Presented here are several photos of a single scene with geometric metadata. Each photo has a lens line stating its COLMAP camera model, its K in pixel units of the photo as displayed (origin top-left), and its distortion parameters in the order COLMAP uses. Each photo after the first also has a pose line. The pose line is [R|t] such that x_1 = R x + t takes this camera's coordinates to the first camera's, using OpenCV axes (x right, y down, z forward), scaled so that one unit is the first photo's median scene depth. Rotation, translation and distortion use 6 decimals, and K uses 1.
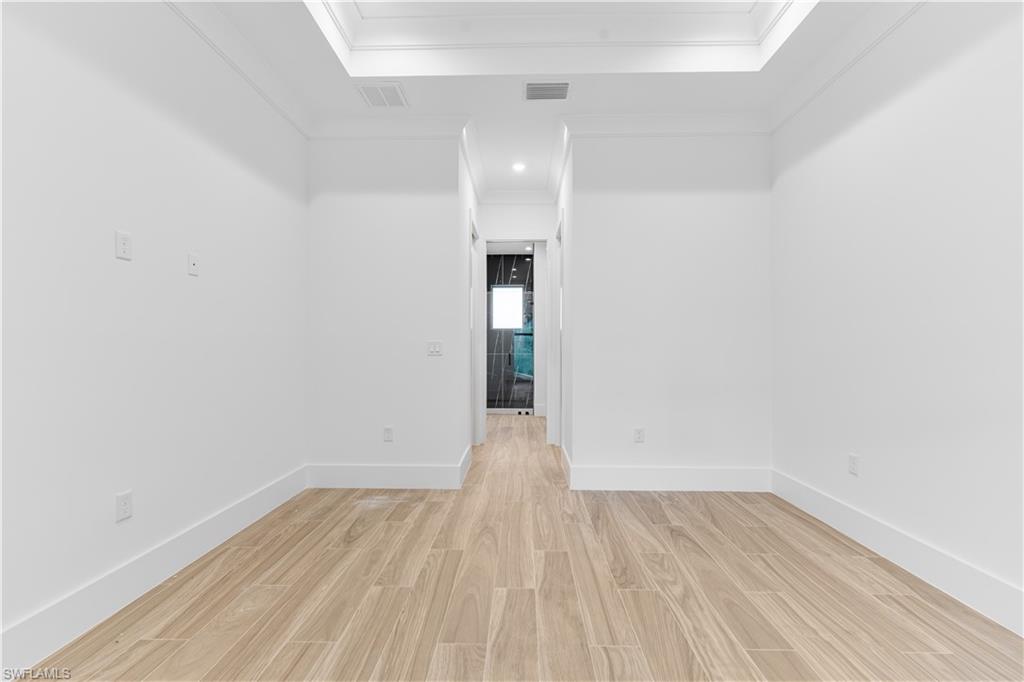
lens RADIAL K [[447.7, 0, 513.9], [0, 447.7, 344.4], [0, 0, 1]] dist [0.001126, -0.000577]
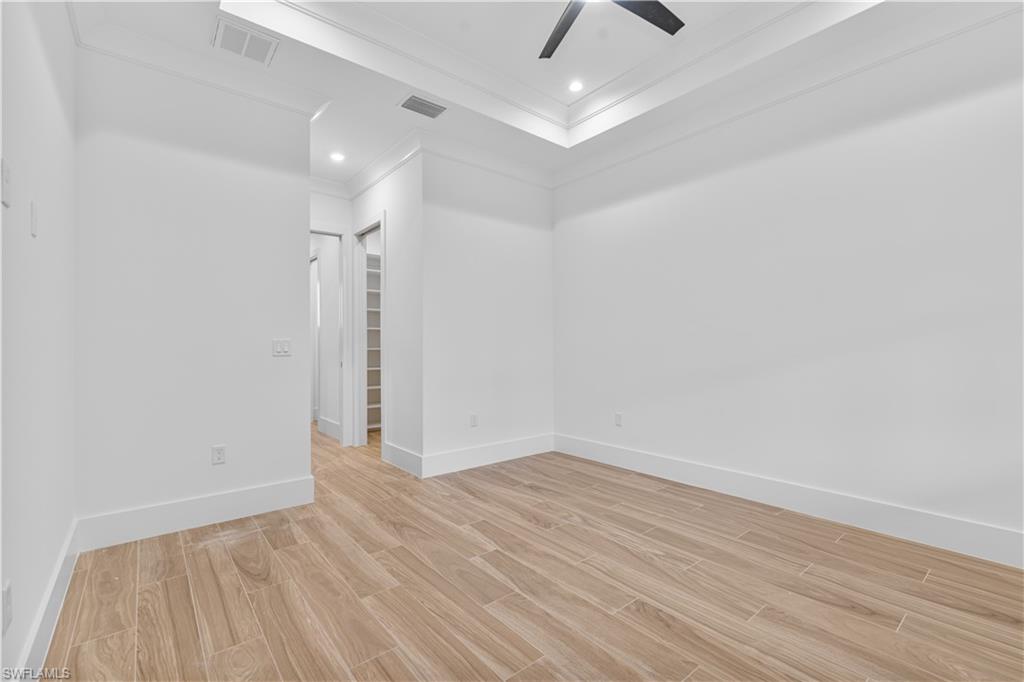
lens RADIAL K [[447.7, 0, 513.4], [0, 447.7, 343.6], [0, 0, 1]] dist [0.001126, -0.000577]
pose [[0.753603, -0.001016, 0.657329, -0.554954], [0.001088, 0.999999, 0.000299, 0.000486], [-0.657329, 0.000490, 0.753604, 0.060812]]
